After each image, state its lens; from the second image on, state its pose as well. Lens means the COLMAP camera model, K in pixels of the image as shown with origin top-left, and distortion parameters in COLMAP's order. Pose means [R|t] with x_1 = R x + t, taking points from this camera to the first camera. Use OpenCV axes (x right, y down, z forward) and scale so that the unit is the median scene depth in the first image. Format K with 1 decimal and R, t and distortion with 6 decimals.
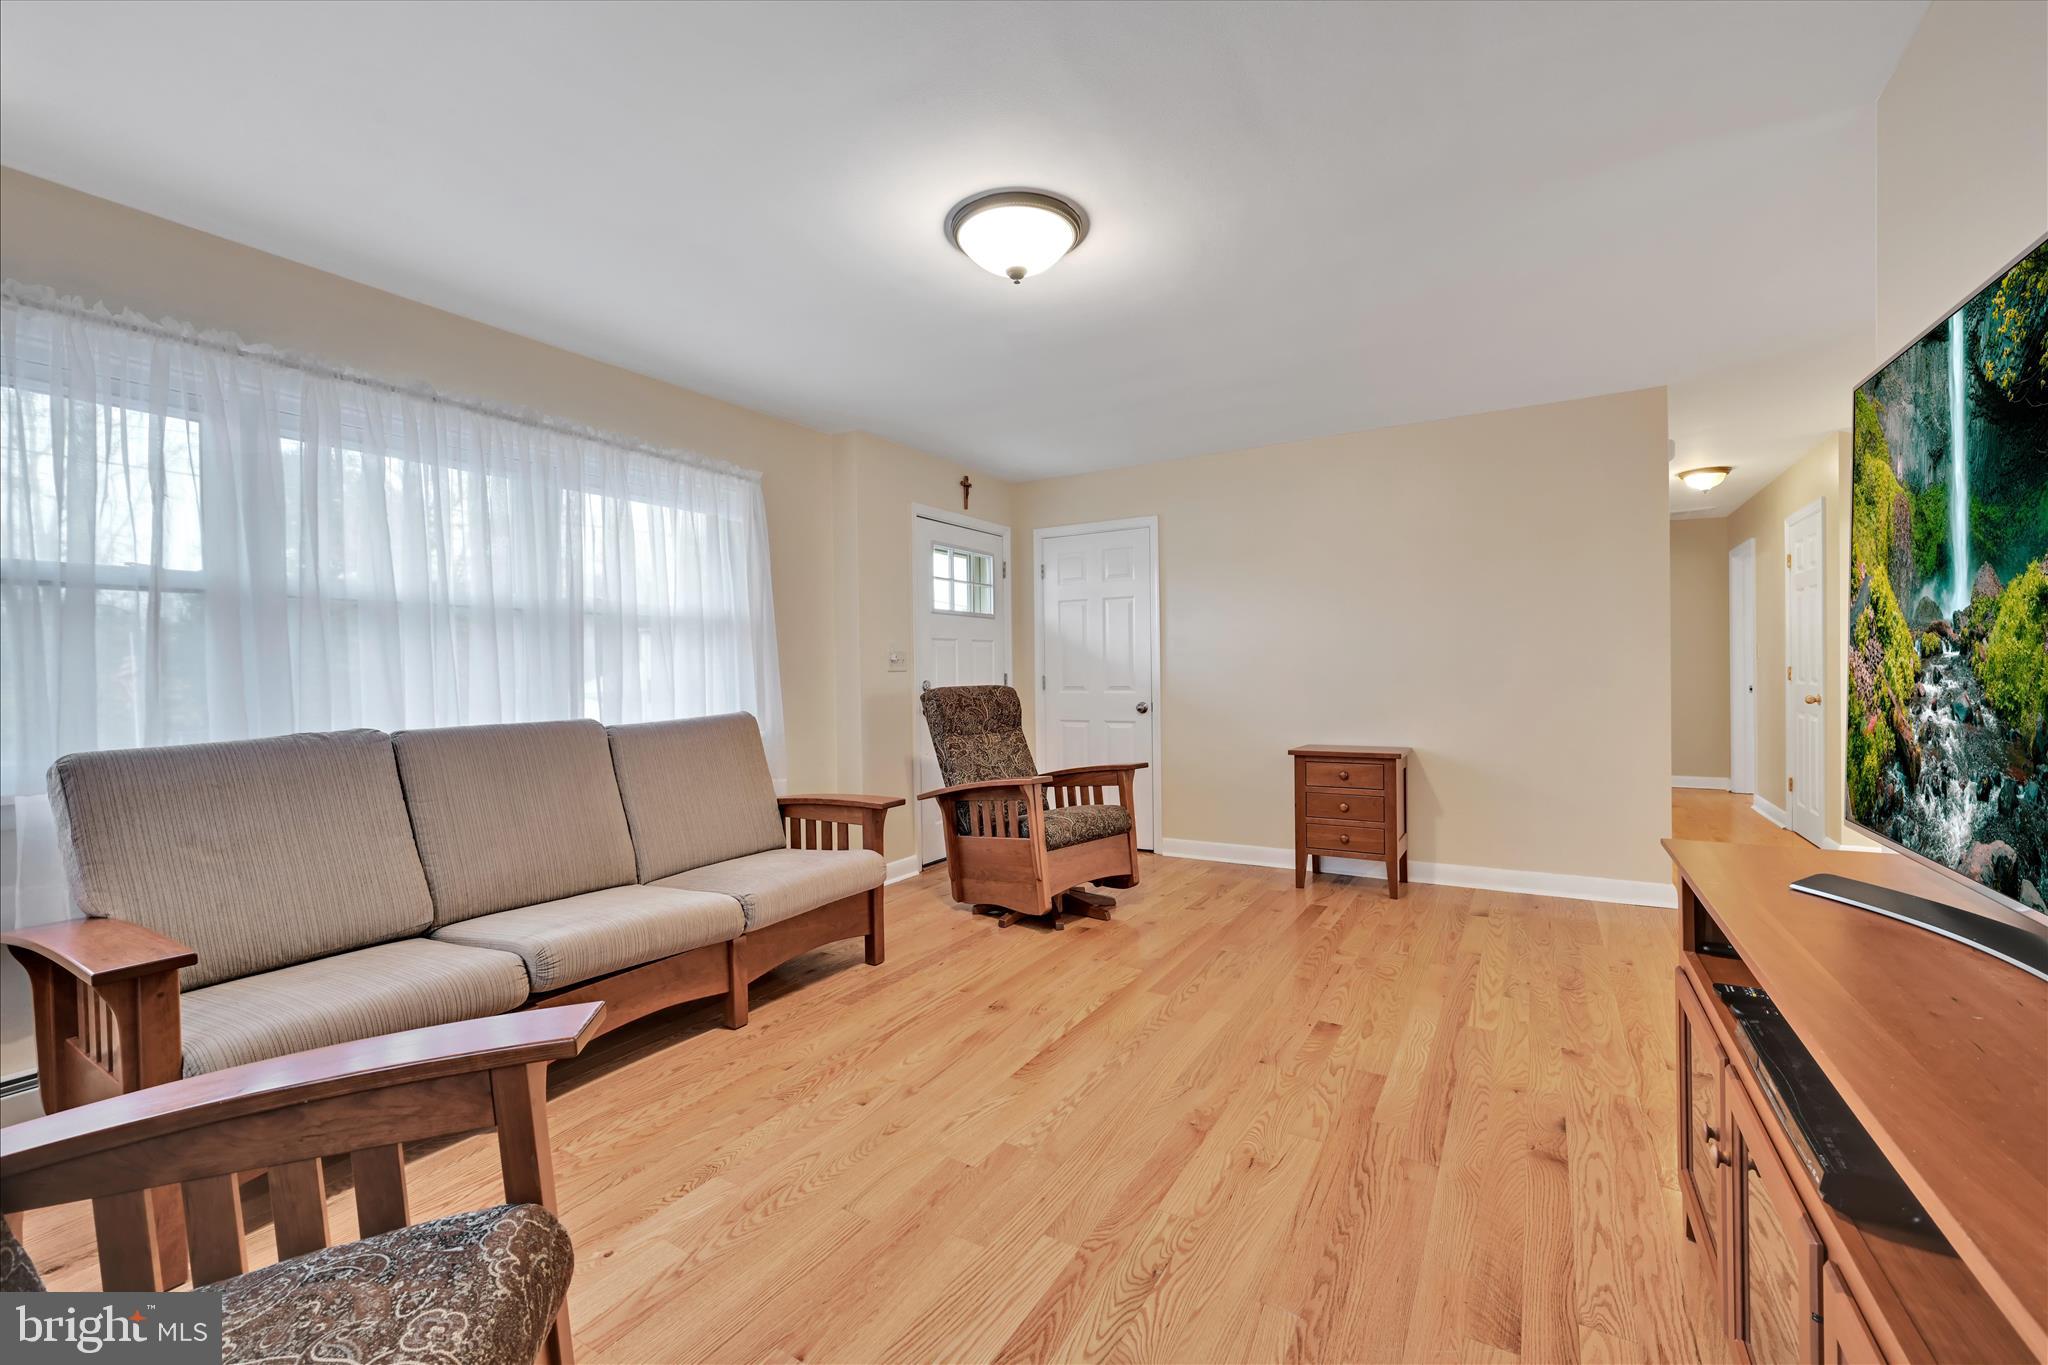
lens RADIAL K [[801.5, 0, 1032.1], [0, 801.5, 679.6], [0, 0, 1]] dist [-0.001751, -0.000222]
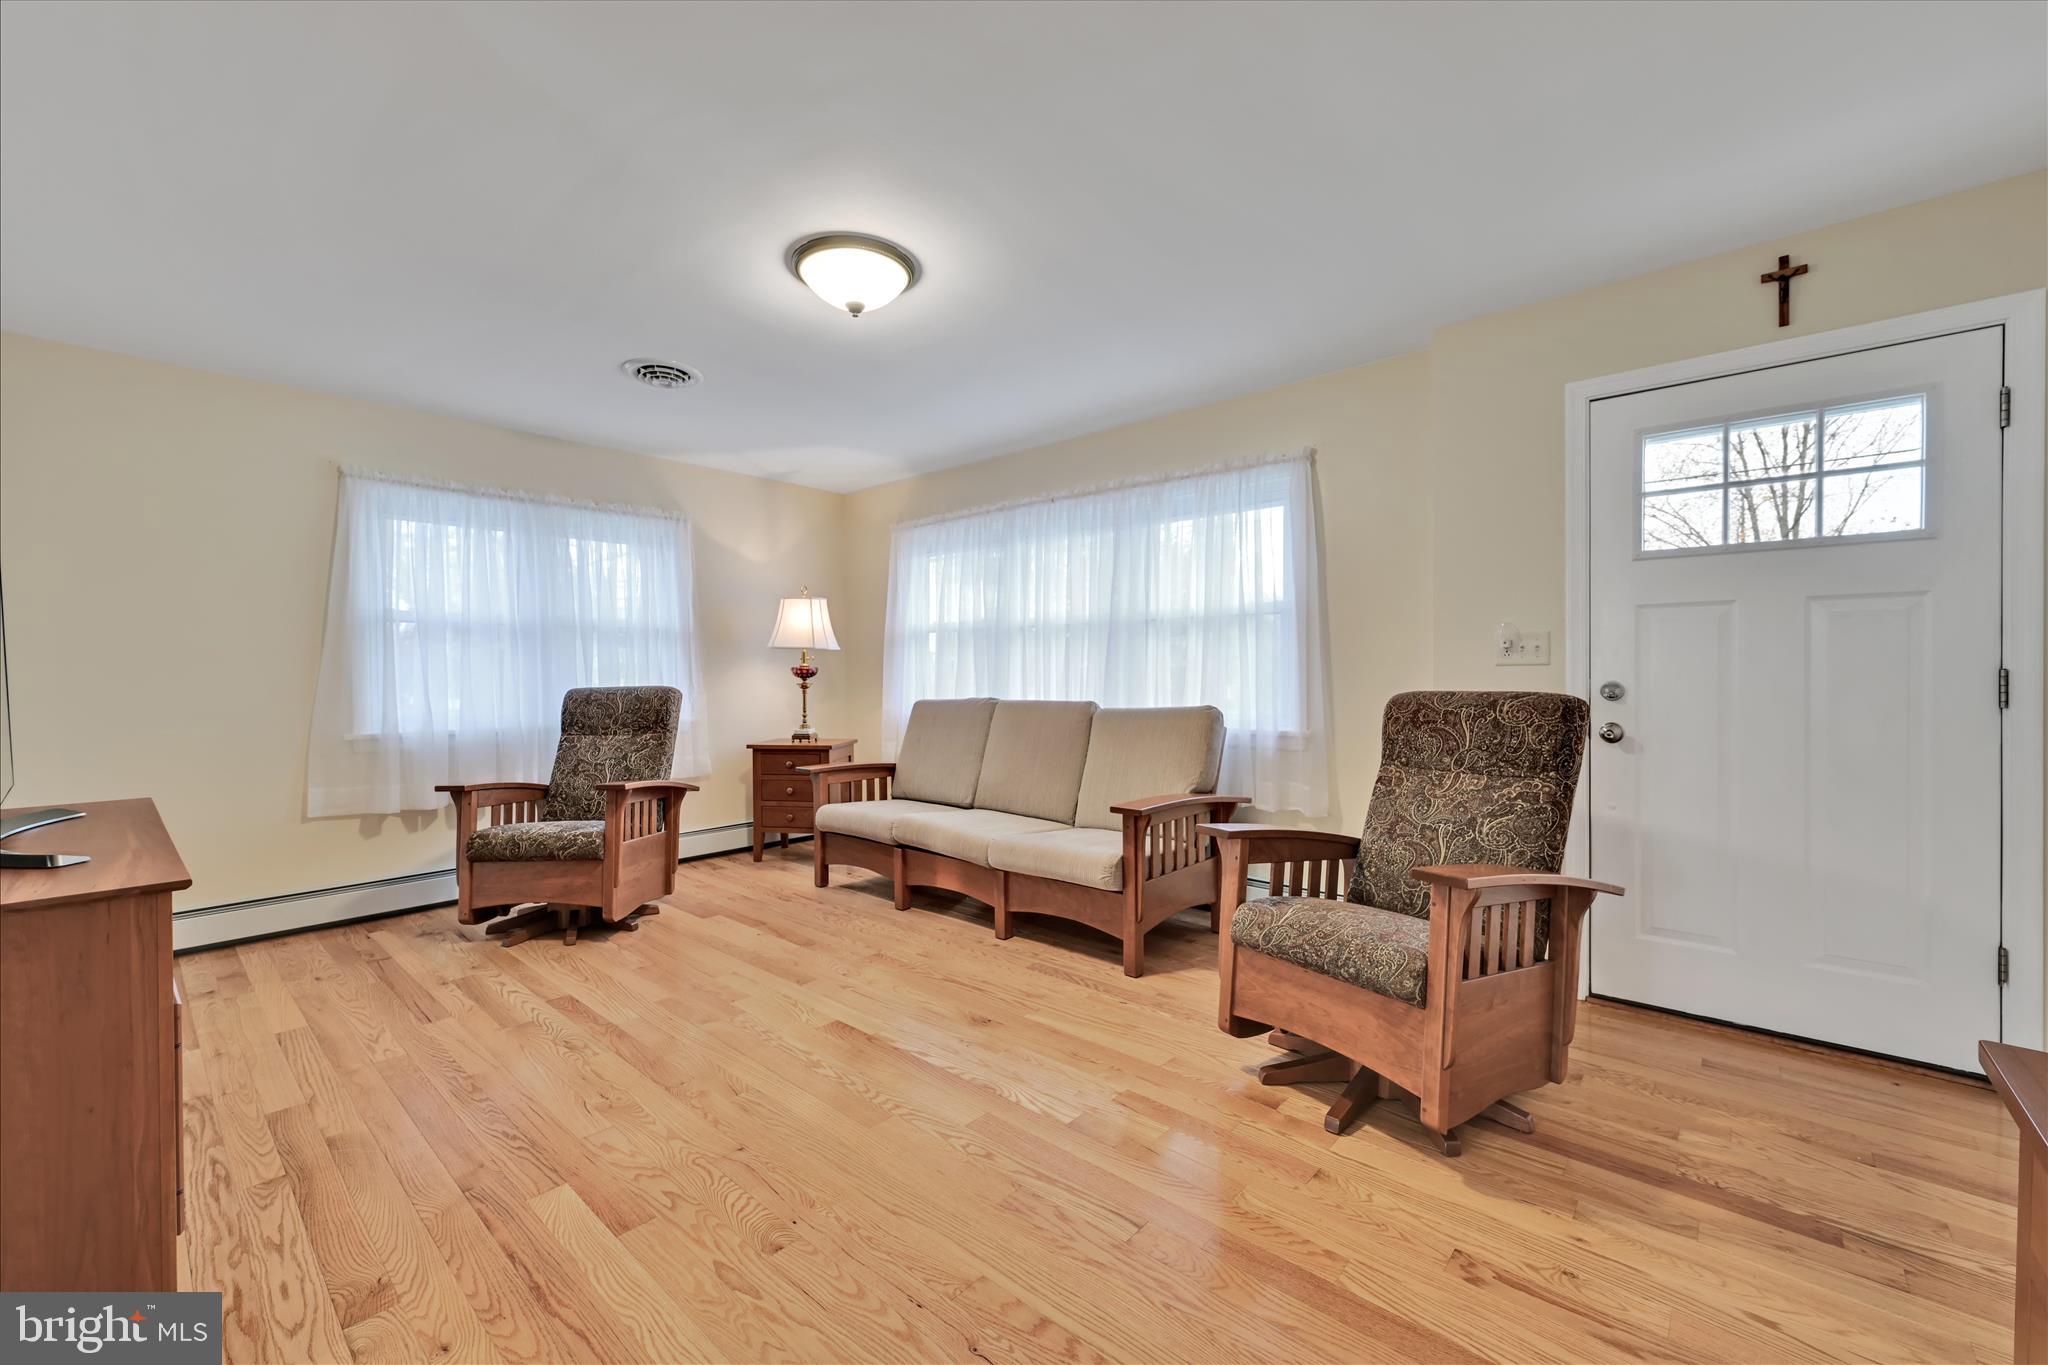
lens RADIAL K [[801.5, 0, 1032.1], [0, 801.5, 679.6], [0, 0, 1]] dist [-0.001751, -0.000222]
pose [[-0.149767, 0.026369, -0.988370, 1.760962], [0.001938, 0.999650, 0.026376, -0.054052], [0.988719, 0.002035, -0.149766, 2.383771]]
